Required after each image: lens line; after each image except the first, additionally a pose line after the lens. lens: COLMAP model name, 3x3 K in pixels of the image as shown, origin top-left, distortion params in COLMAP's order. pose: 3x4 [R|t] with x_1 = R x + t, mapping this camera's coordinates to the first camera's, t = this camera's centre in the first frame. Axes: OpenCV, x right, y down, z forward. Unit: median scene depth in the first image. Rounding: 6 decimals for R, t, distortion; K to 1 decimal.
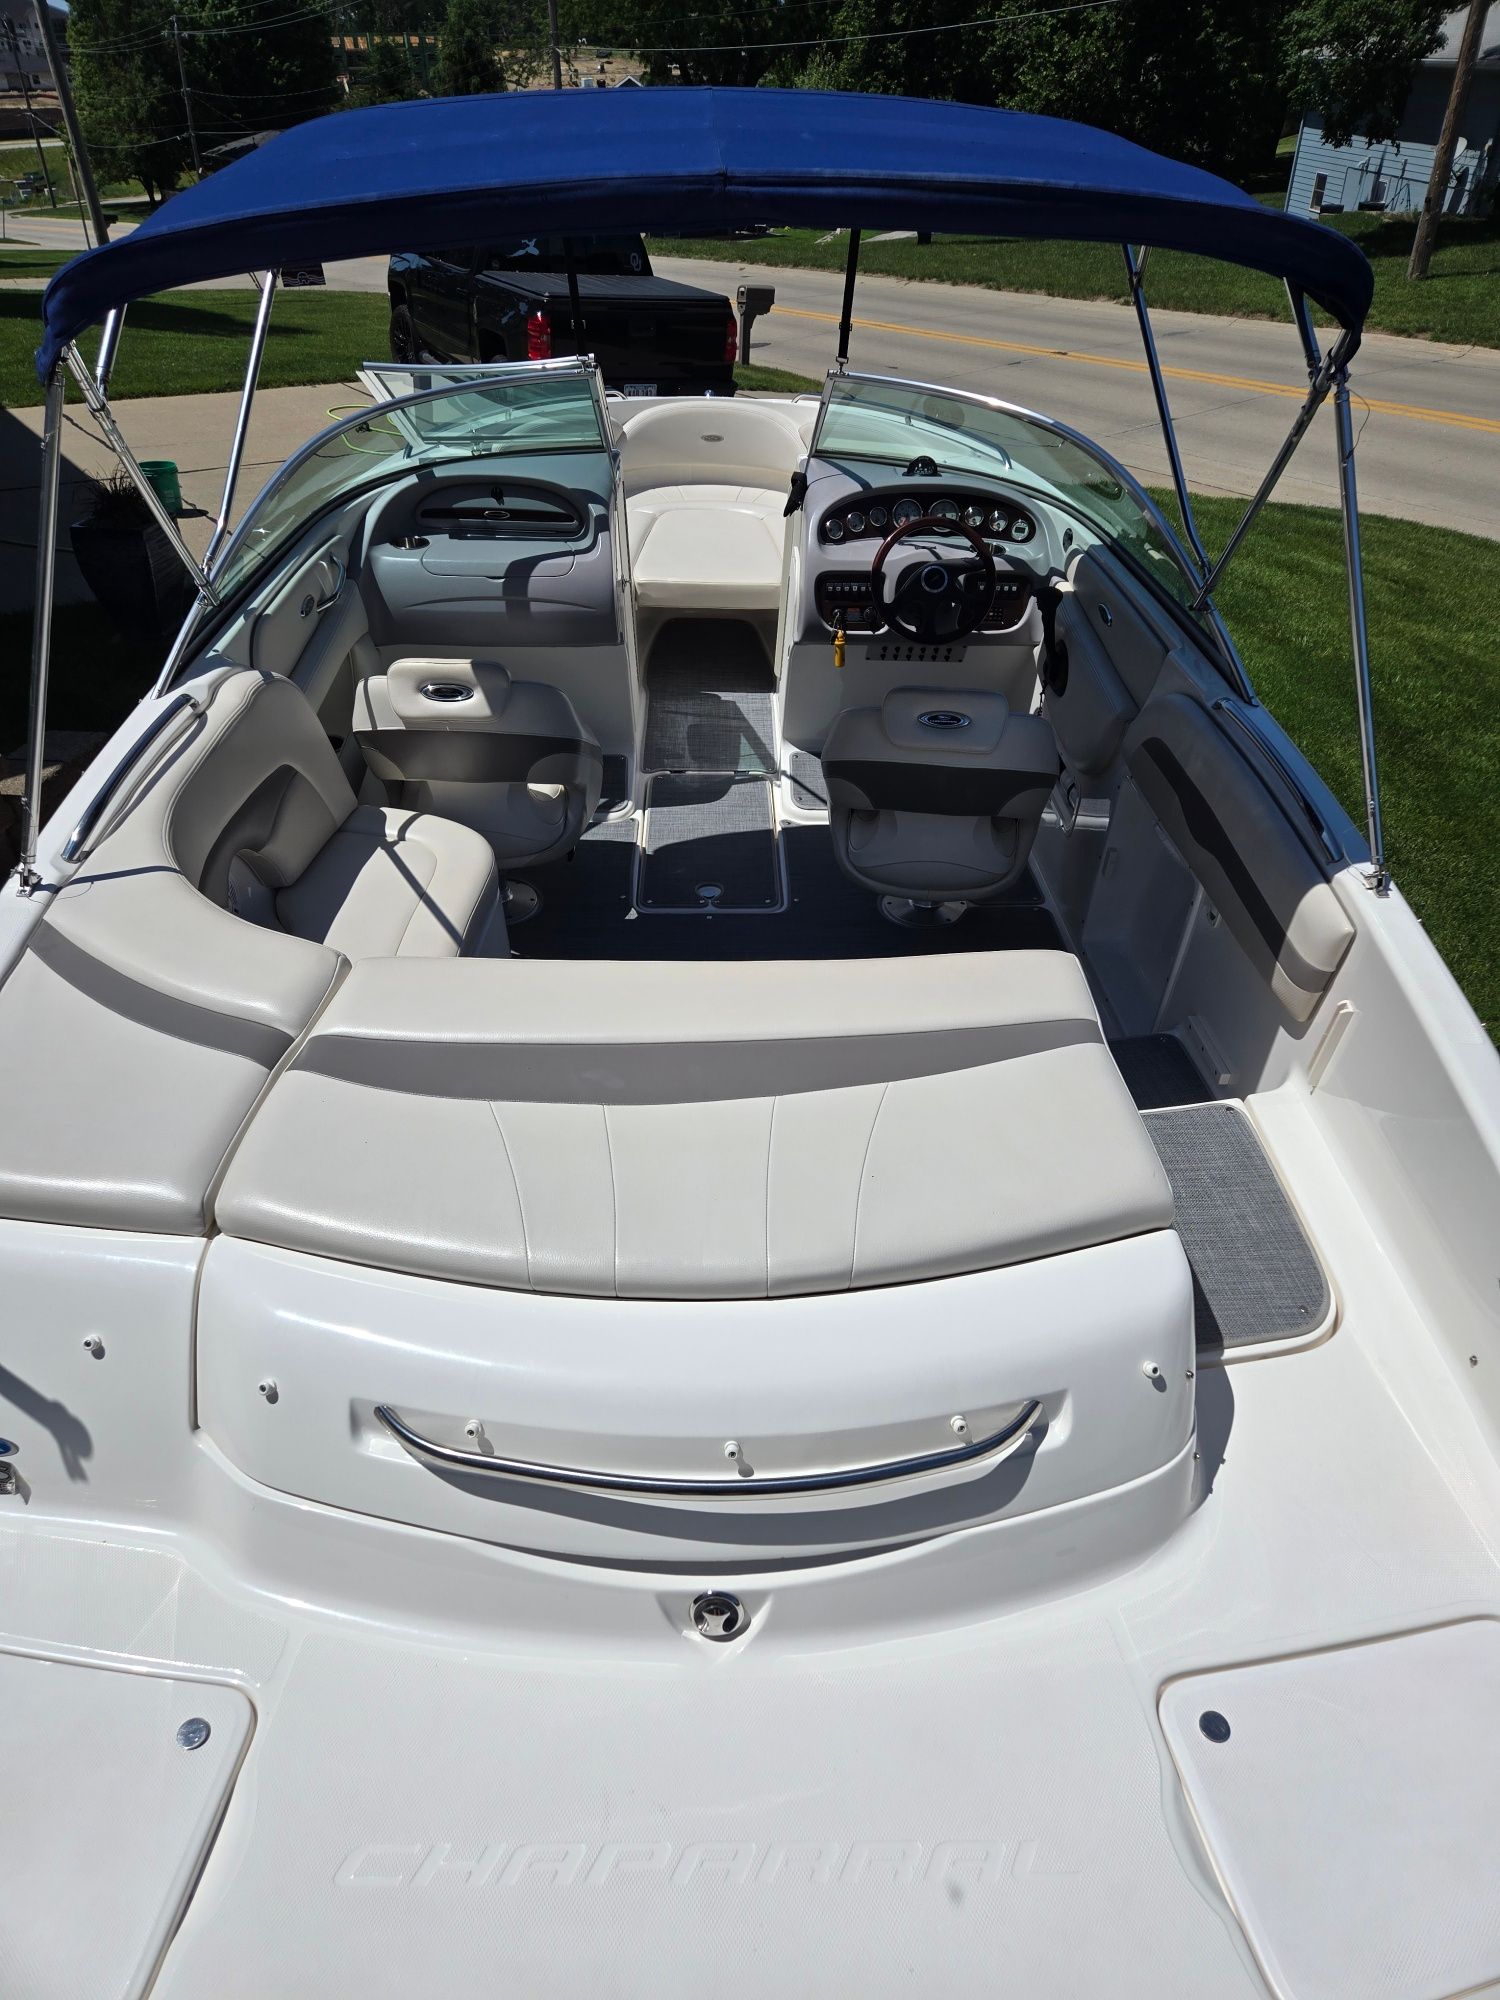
lens RADIAL K [[1370.0, 0, 759.1], [0, 1370.0, 978.3], [0, 0, 1]] dist [0.086193, -0.075612]
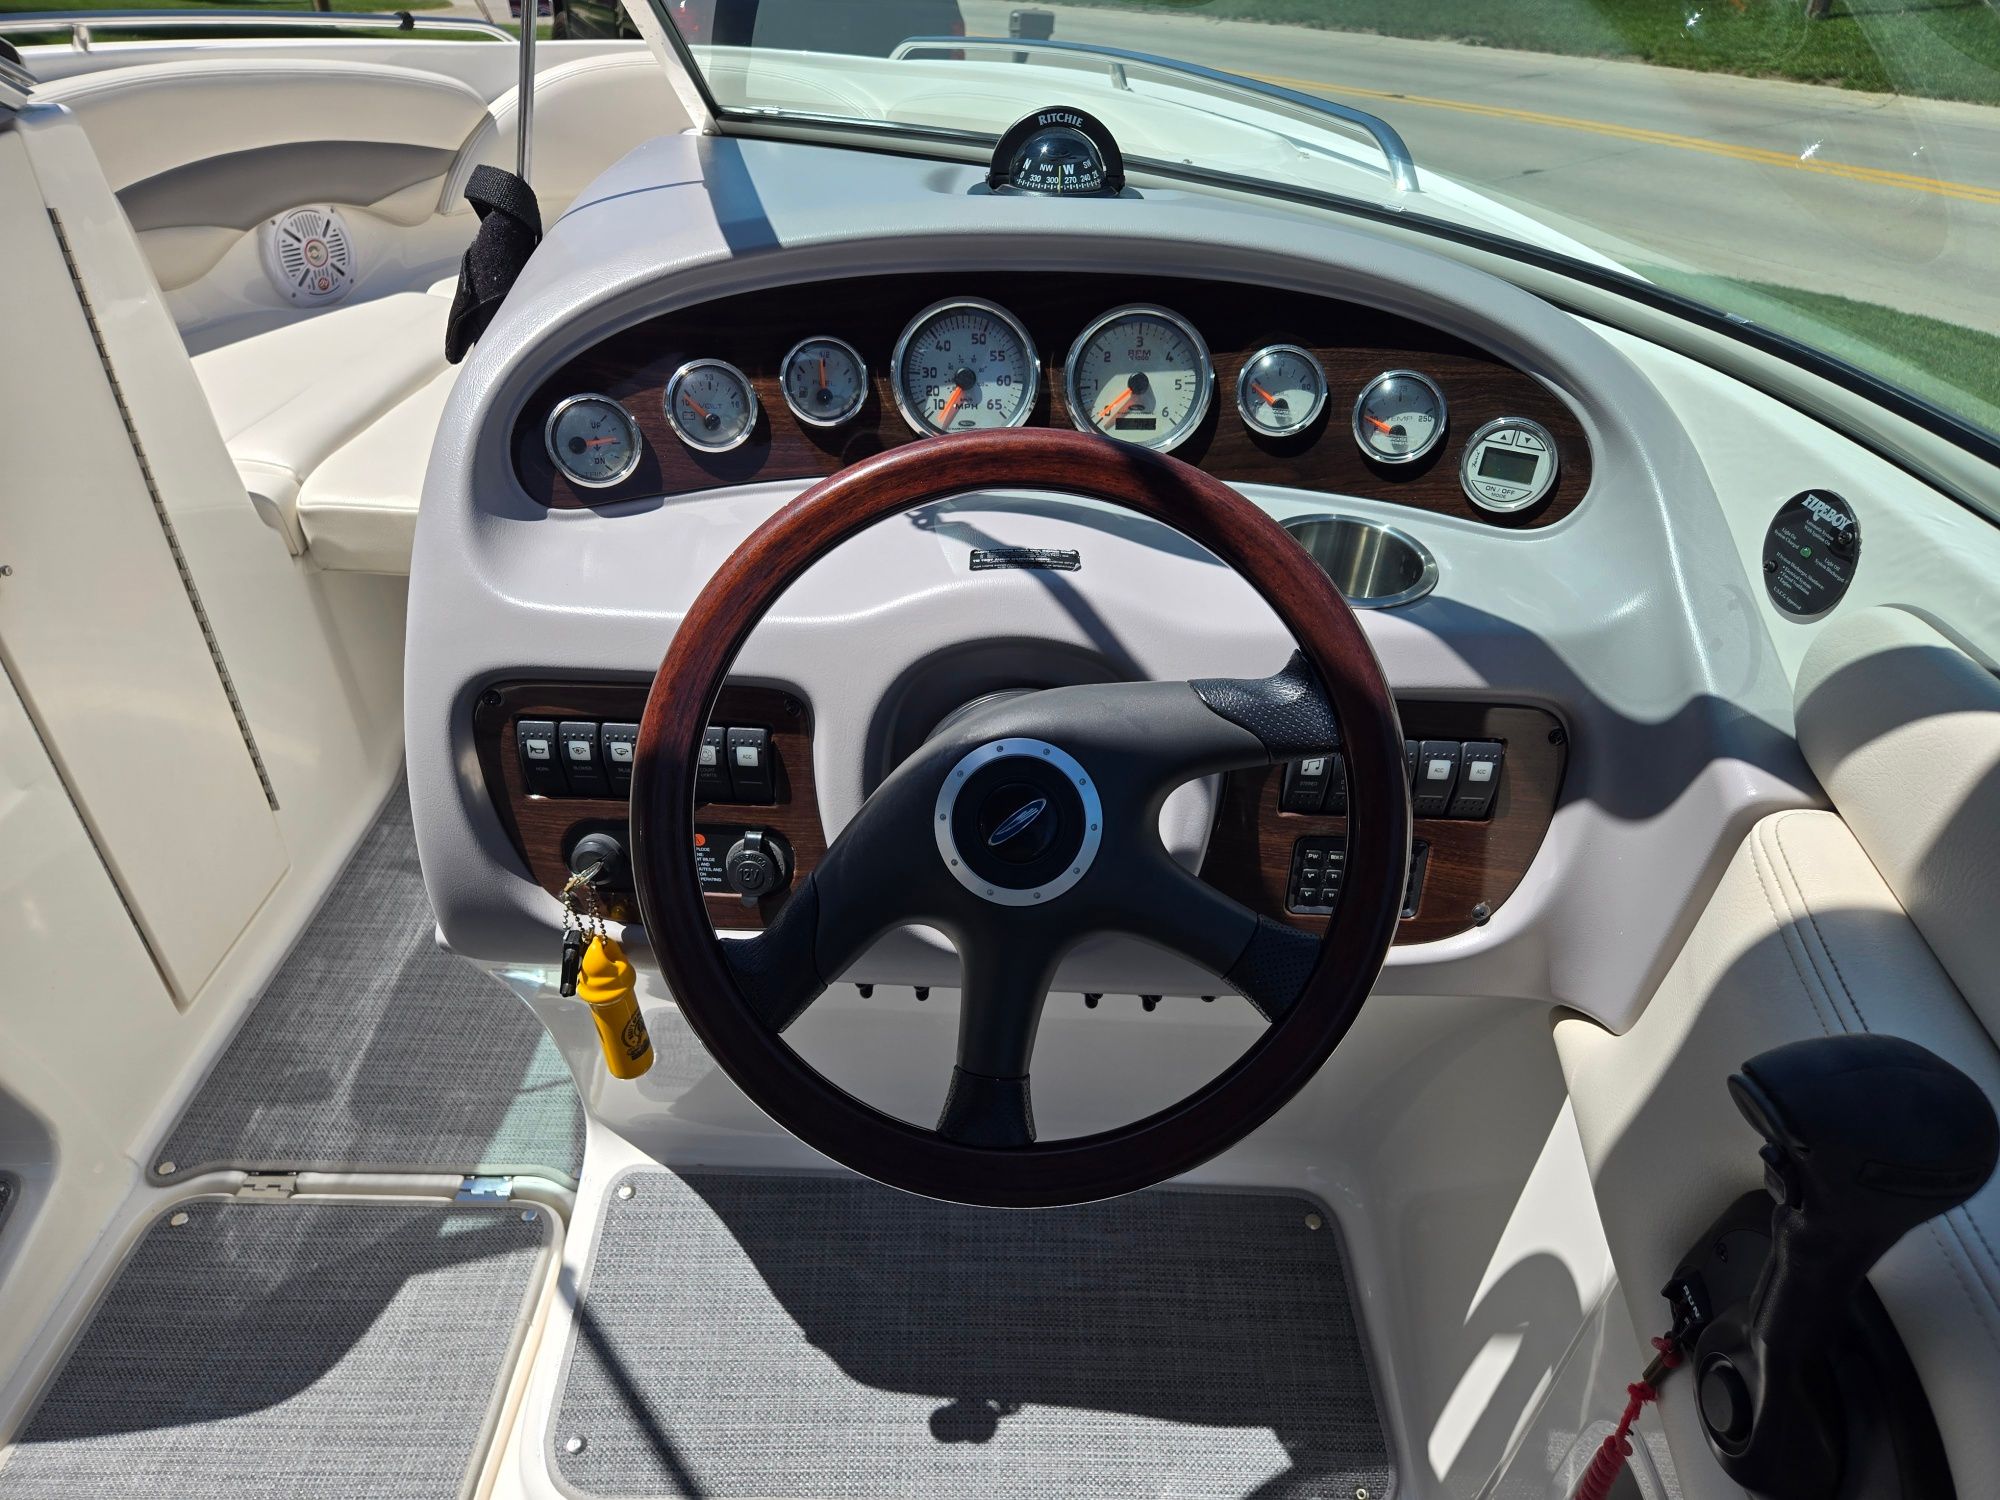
lens RADIAL K [[1393.3, 0, 1003.7], [0, 1393.3, 742.9], [0, 0, 1]] dist [0.029654, -0.035316]
pose [[0.998901, 0.025904, -0.039059, 0.121065], [-0.025918, 0.999664, 0.000139, -0.274406], [0.039050, 0.000874, 0.999237, 0.774134]]
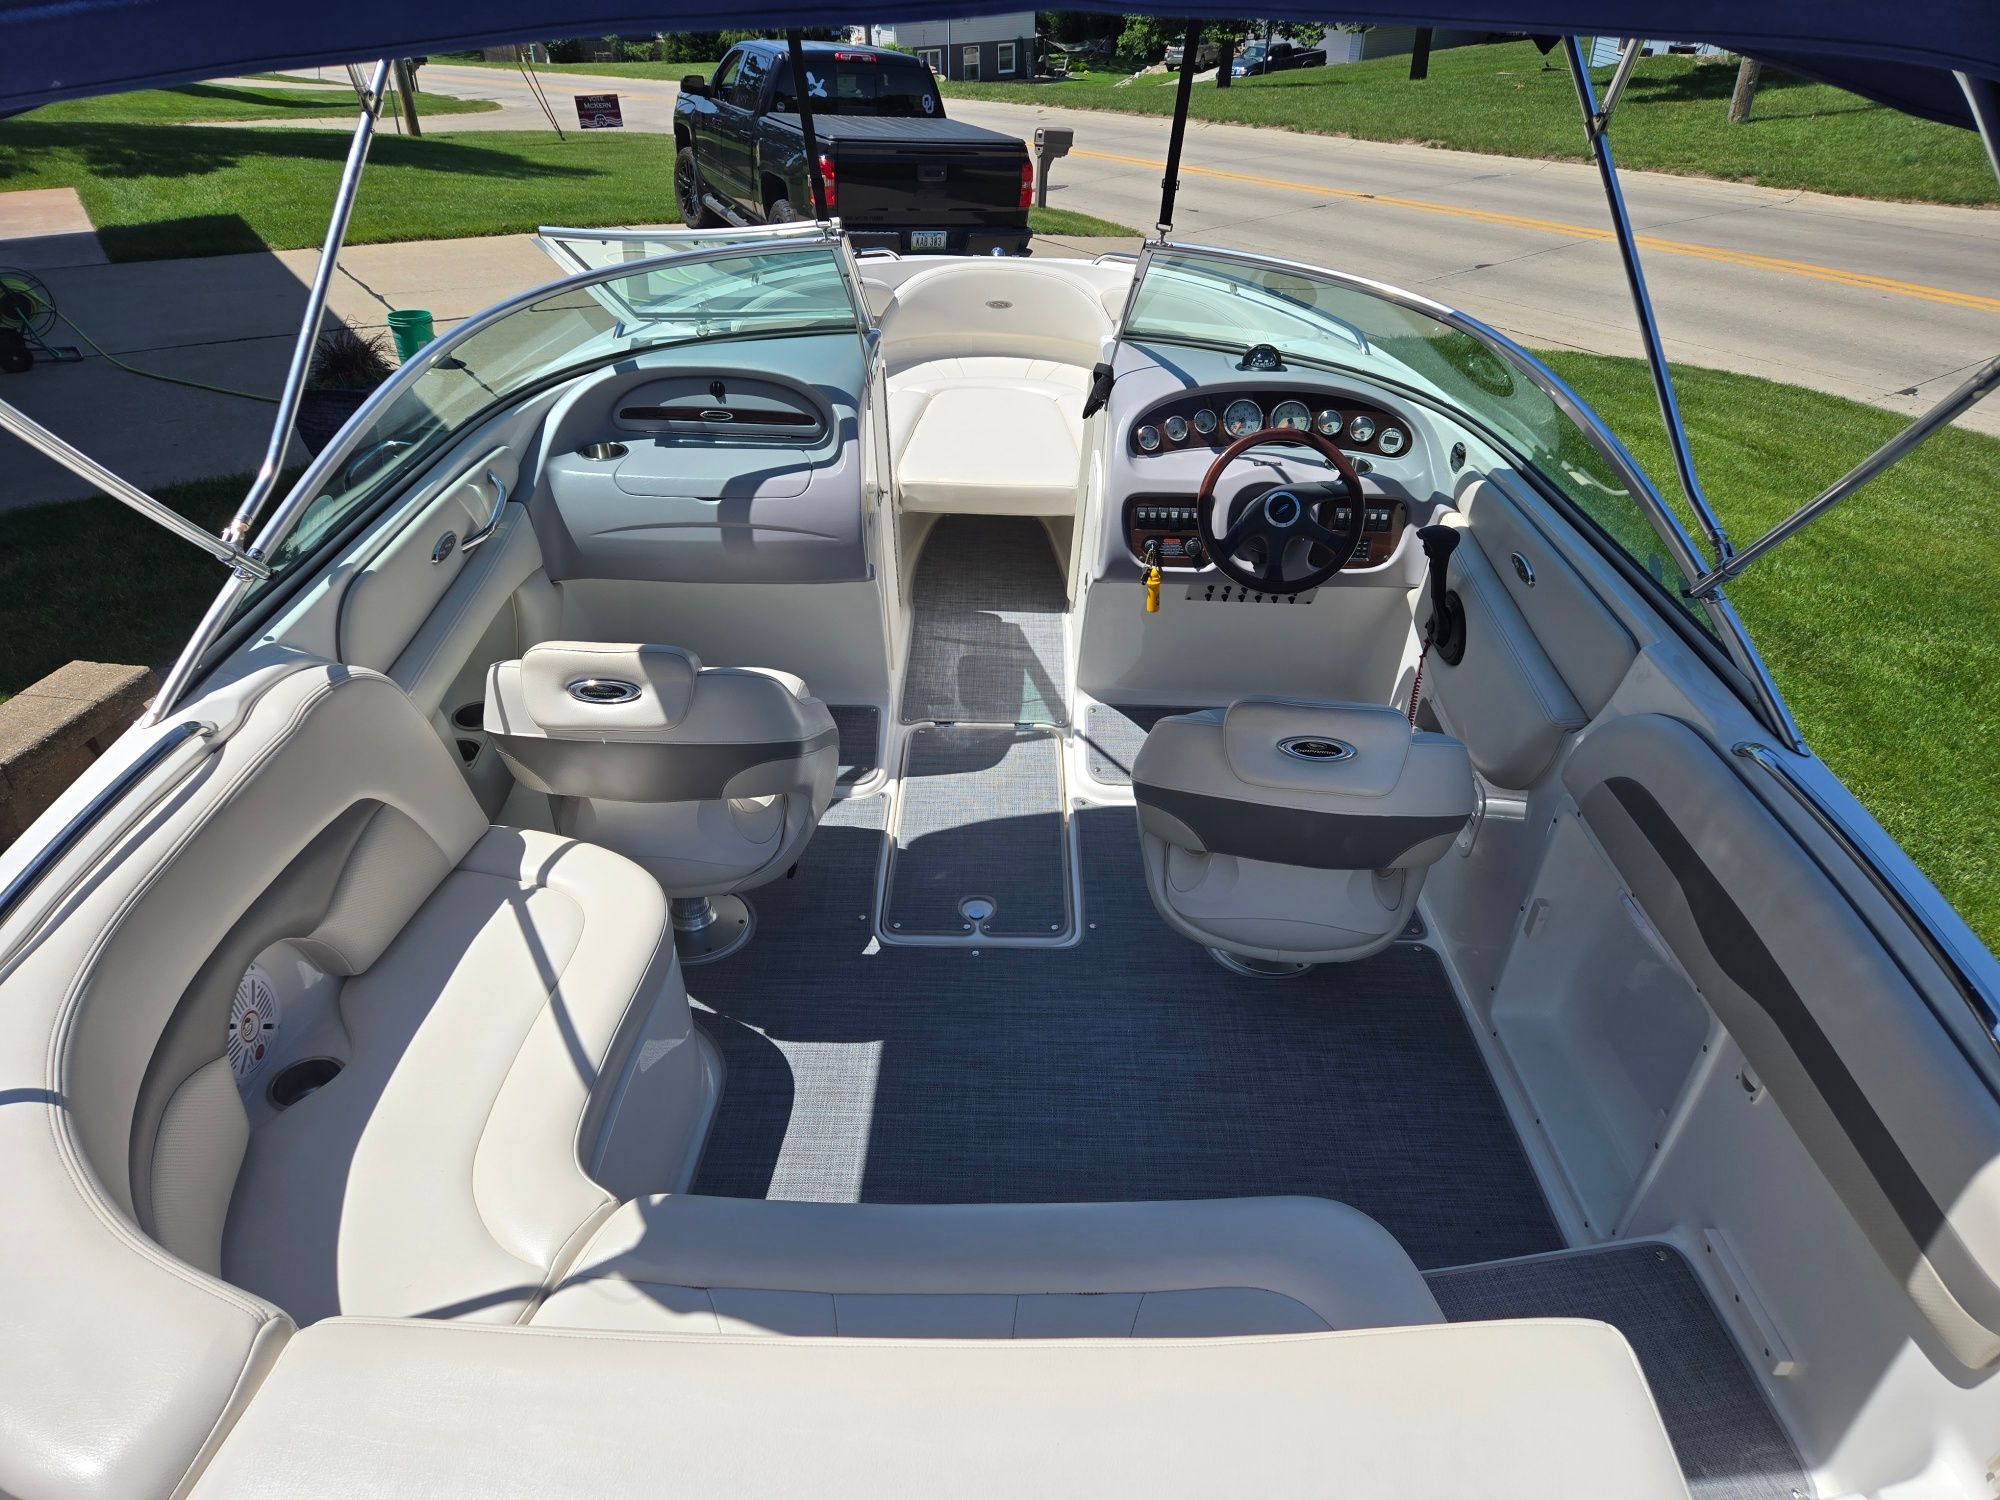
lens RADIAL K [[1370.0, 0, 1002.9], [0, 1370.0, 738.0], [0, 0, 1]] dist [0.086193, -0.075612]
pose [[0.999352, 0.016827, -0.031823, 0.000290], [-0.018316, 0.998723, -0.047087, -0.115709], [0.030990, 0.047640, 0.998384, 0.228418]]
